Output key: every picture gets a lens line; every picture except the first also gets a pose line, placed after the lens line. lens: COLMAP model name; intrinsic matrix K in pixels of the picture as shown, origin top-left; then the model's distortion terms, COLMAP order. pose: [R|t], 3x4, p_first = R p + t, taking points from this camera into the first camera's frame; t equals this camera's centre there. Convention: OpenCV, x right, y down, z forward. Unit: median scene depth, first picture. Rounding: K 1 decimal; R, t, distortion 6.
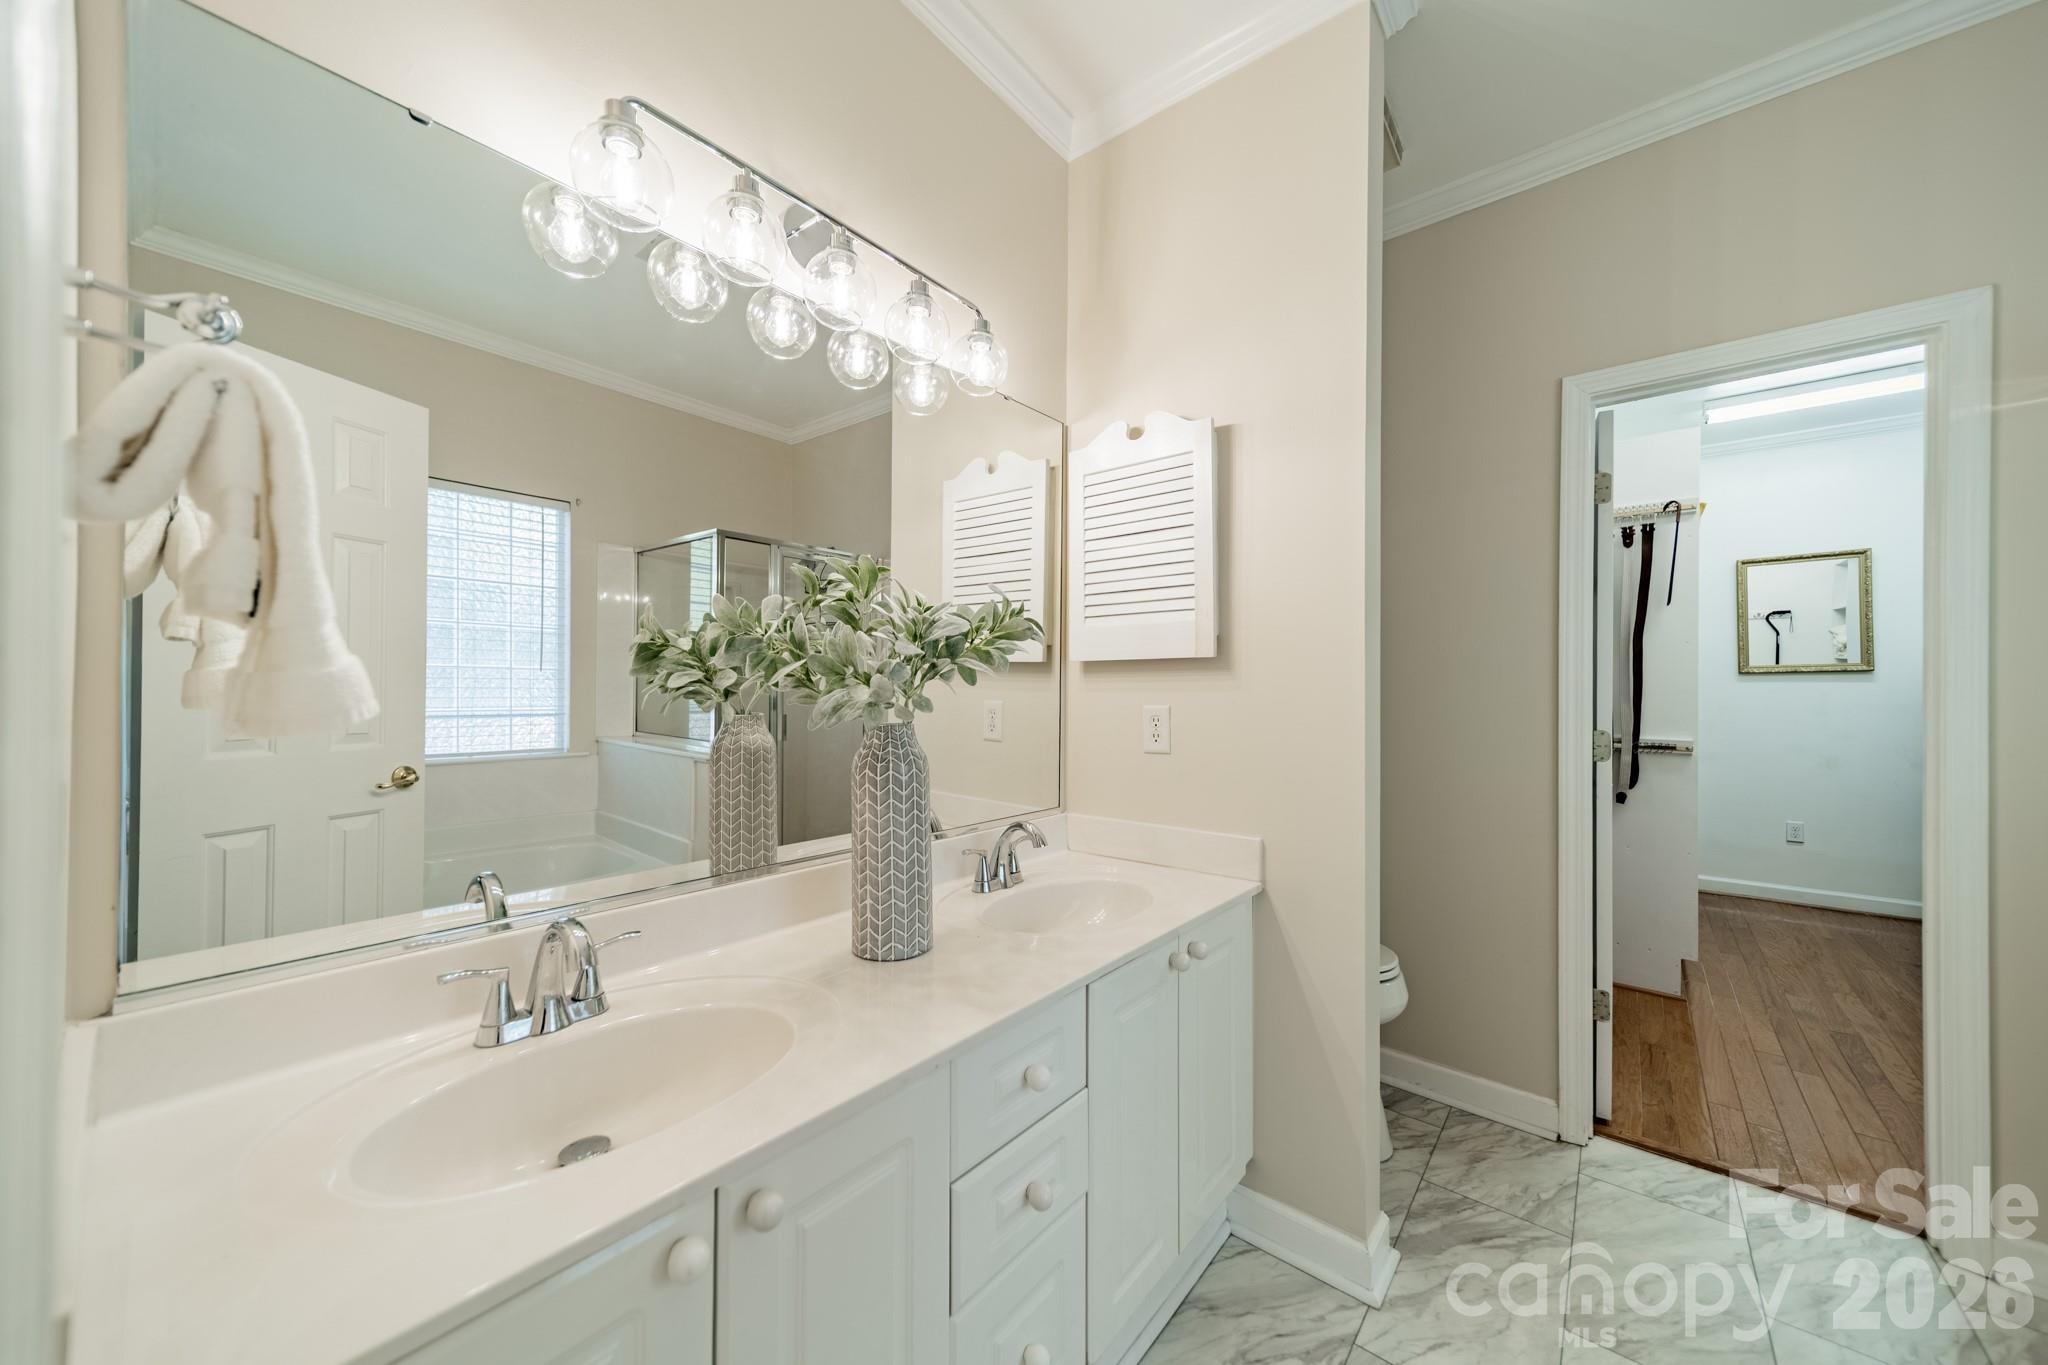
lens RADIAL K [[728.3, 0, 1029.1], [0, 728.3, 679.5], [0, 0, 1]] dist [0.006424, -0.000025]
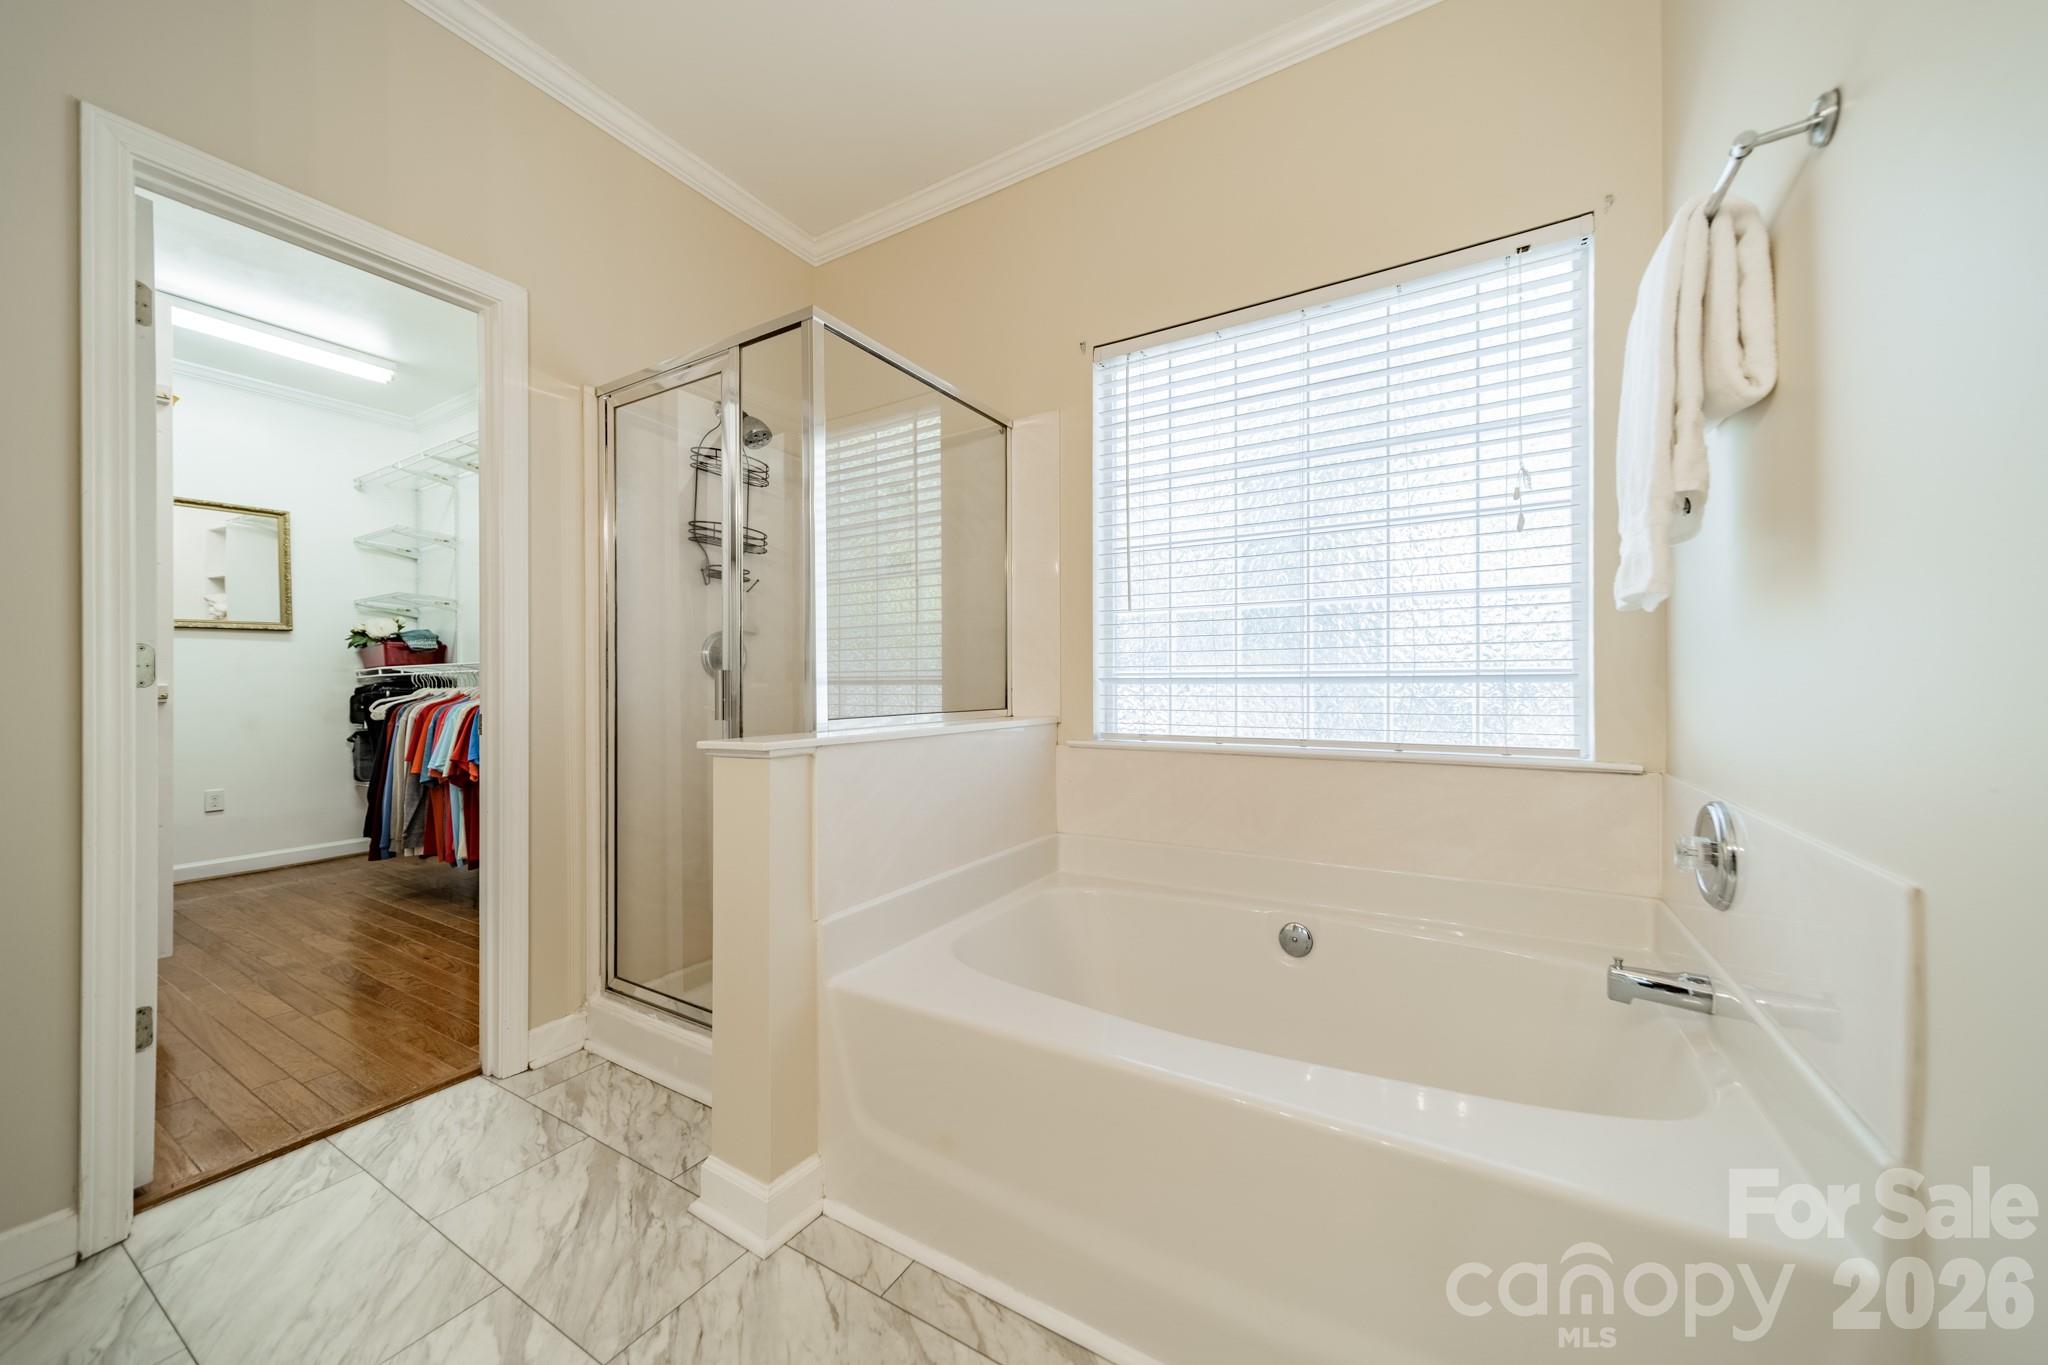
lens RADIAL K [[728.3, 0, 1029.1], [0, 728.3, 679.5], [0, 0, 1]] dist [0.006424, -0.000025]
pose [[-0.150109, -0.003670, 0.988663, -0.059026], [-0.005287, 0.999982, 0.002909, 0.100531], [-0.988655, -0.004790, -0.150125, 0.262616]]
